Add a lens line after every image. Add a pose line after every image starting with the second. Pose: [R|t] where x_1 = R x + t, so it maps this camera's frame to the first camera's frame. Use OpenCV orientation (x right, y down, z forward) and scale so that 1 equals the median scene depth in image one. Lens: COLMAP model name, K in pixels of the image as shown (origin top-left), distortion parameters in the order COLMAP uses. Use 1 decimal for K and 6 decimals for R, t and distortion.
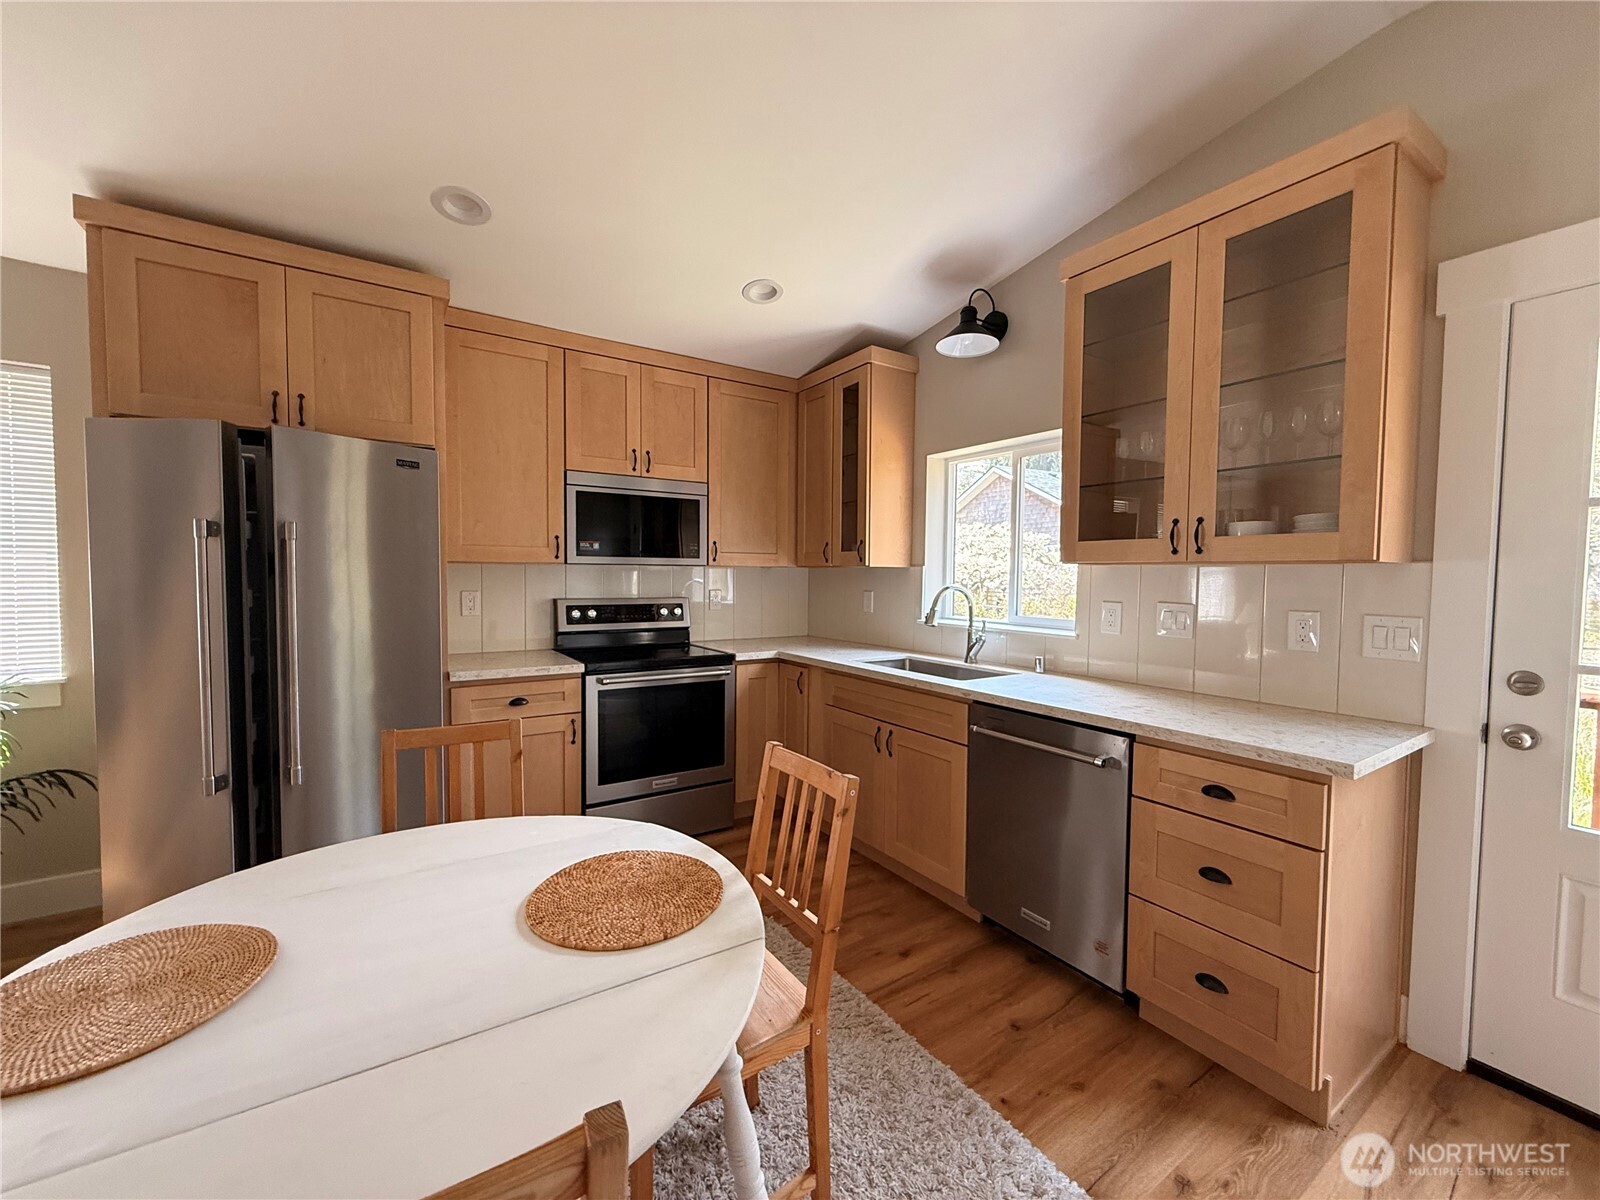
lens RADIAL K [[632.3, 0, 795.7], [0, 632.3, 599.9], [0, 0, 1]] dist [0.000140, 0.000040]
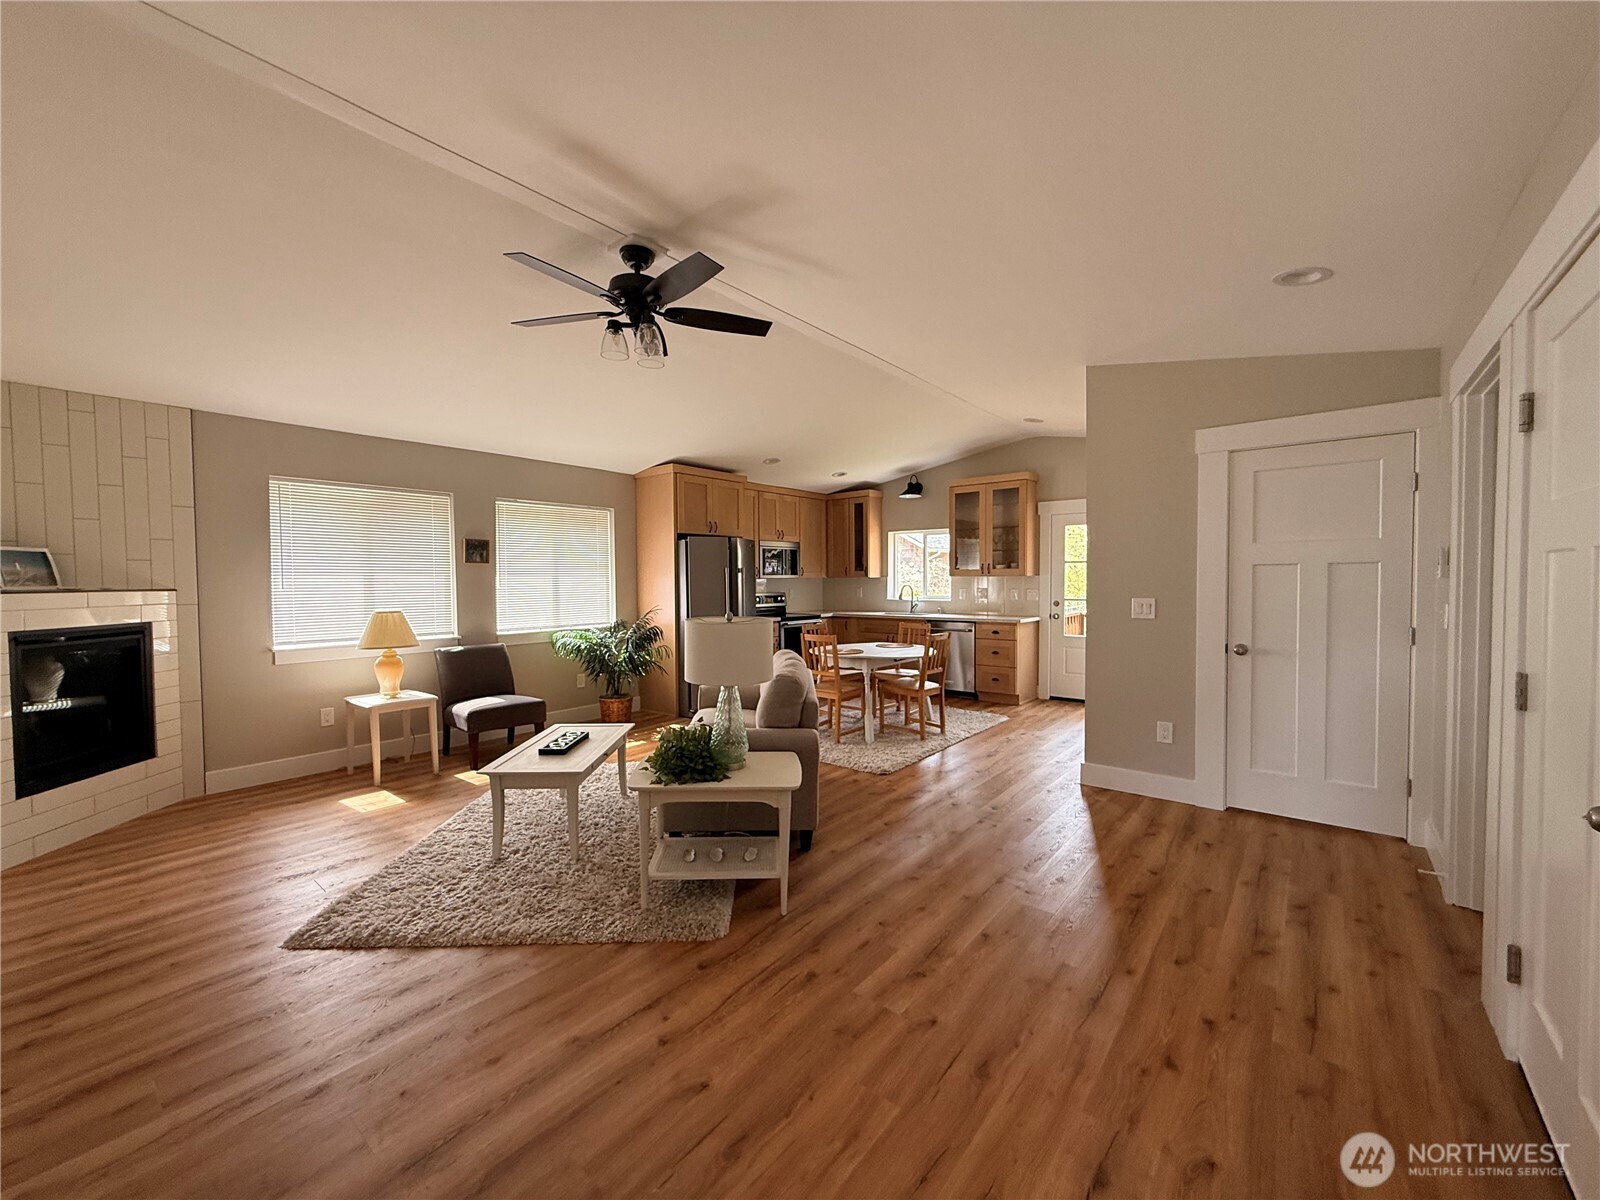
lens RADIAL K [[632.3, 0, 795.7], [0, 632.3, 599.9], [0, 0, 1]] dist [0.000140, 0.000040]
pose [[0.953301, -0.027006, 0.300813, -1.379261], [0.029016, 0.999577, -0.002214, 0.048318], [-0.300626, 0.010839, 0.953681, -1.937041]]
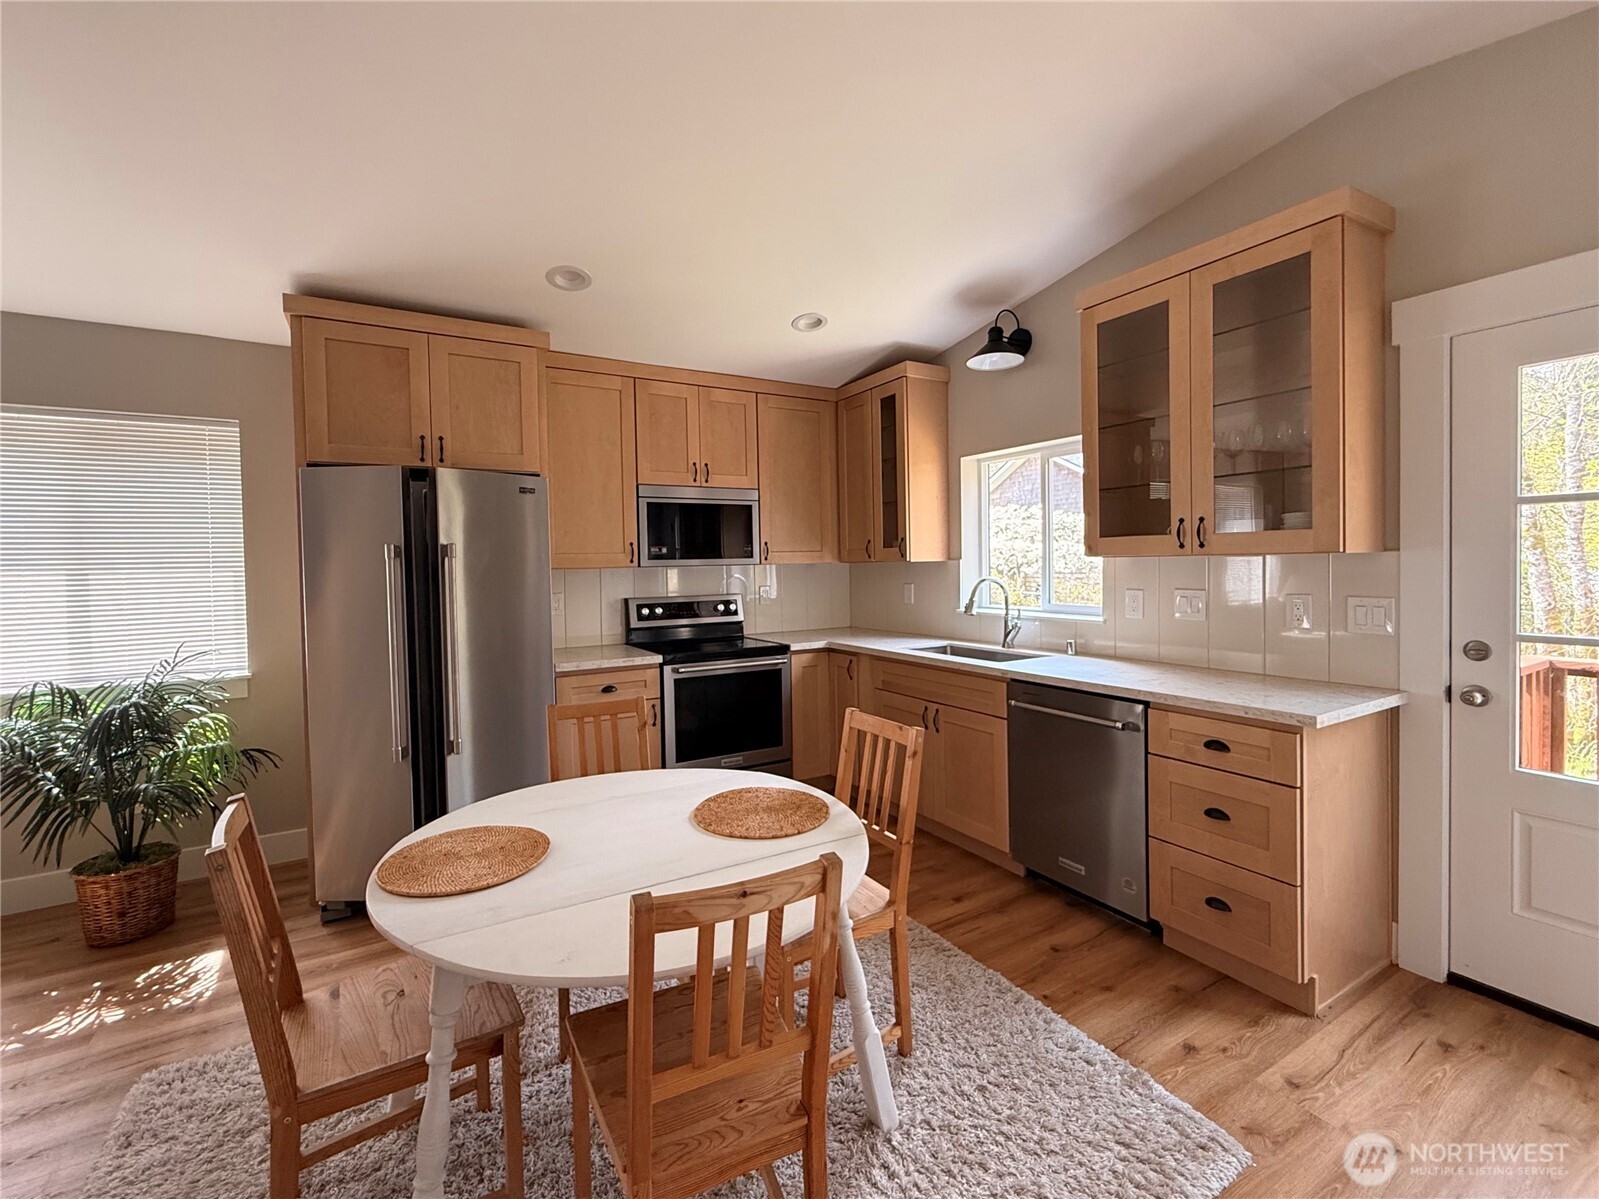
lens RADIAL K [[681.0, 0, 776.0], [0, 681.0, 574.7], [0, 0, 1]] dist [-0.000318, -0.000283]
pose [[0.997987, -0.026613, -0.057557, -0.072640], [0.025217, 0.999373, -0.024846, -0.010531], [0.058182, 0.023345, 0.998033, -0.279215]]
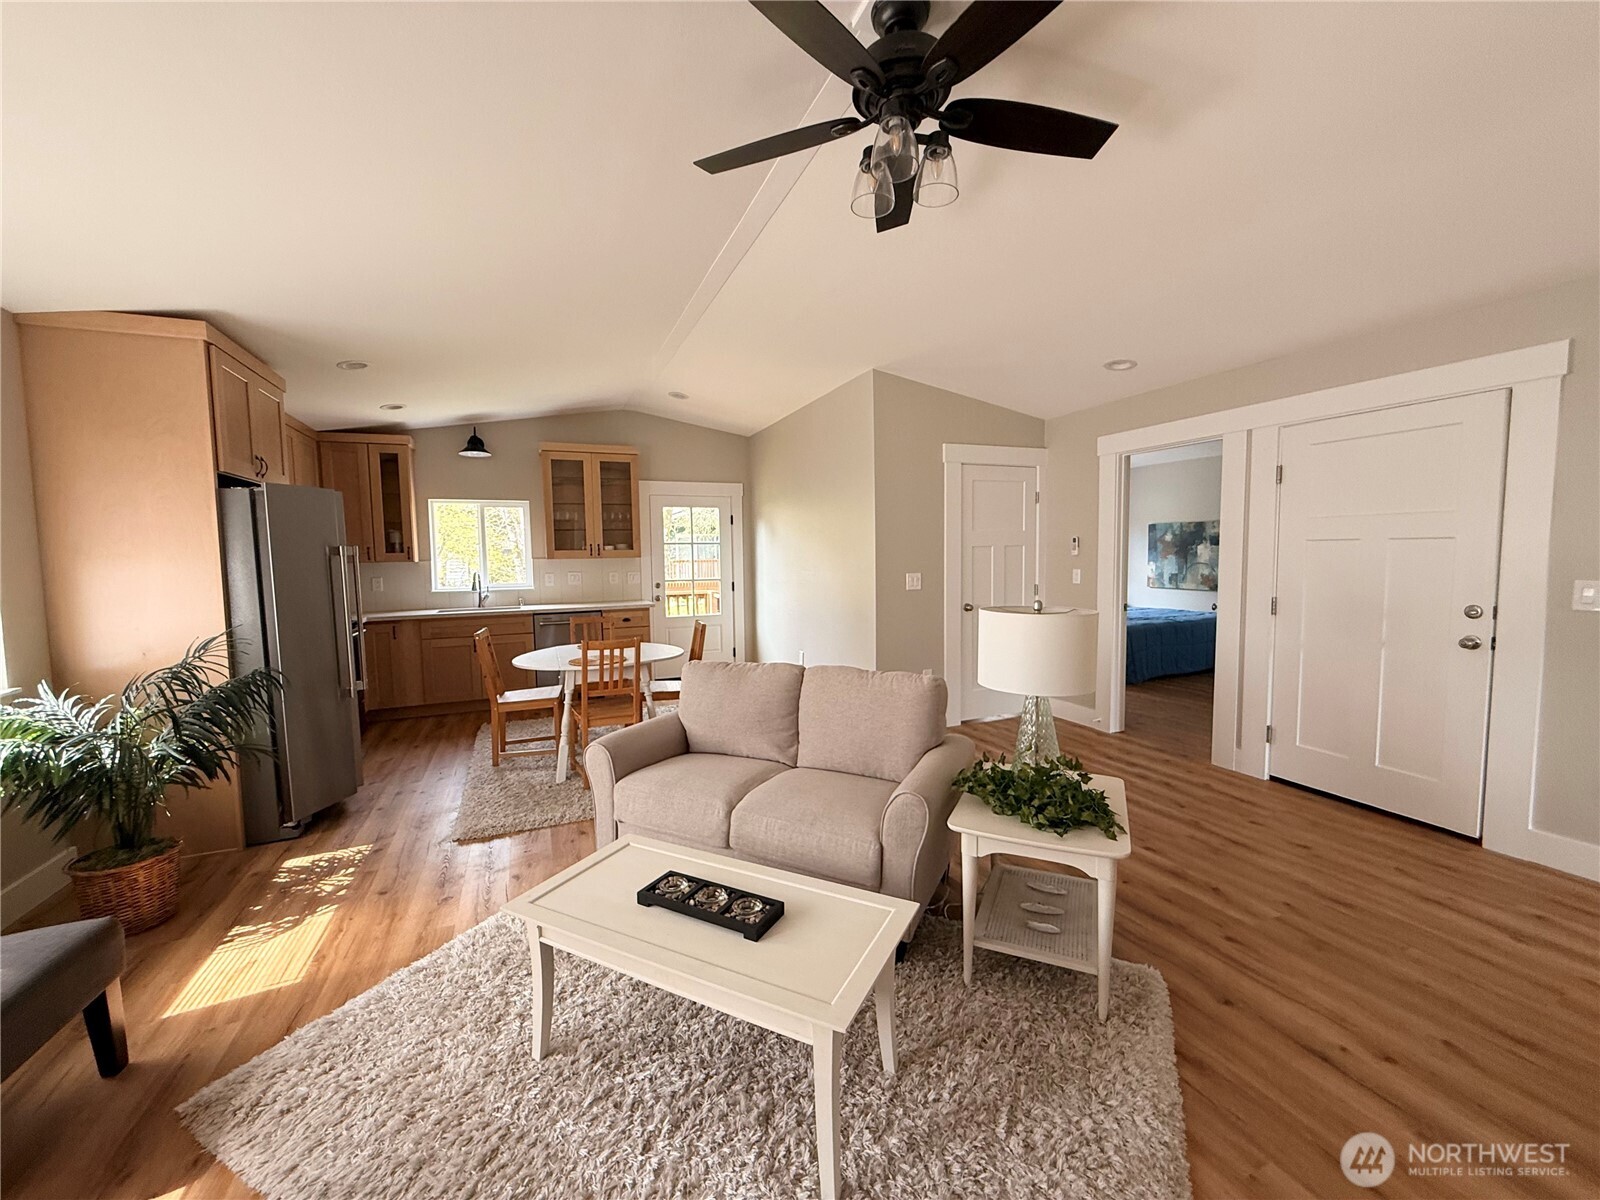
lens RADIAL K [[632.3, 0, 795.7], [0, 632.3, 599.9], [0, 0, 1]] dist [0.000140, 0.000040]
pose [[0.183096, -0.085343, 0.979384, -2.154133], [0.058939, 0.995386, 0.075719, -0.030723], [-0.981327, 0.043860, 0.187281, -0.528673]]
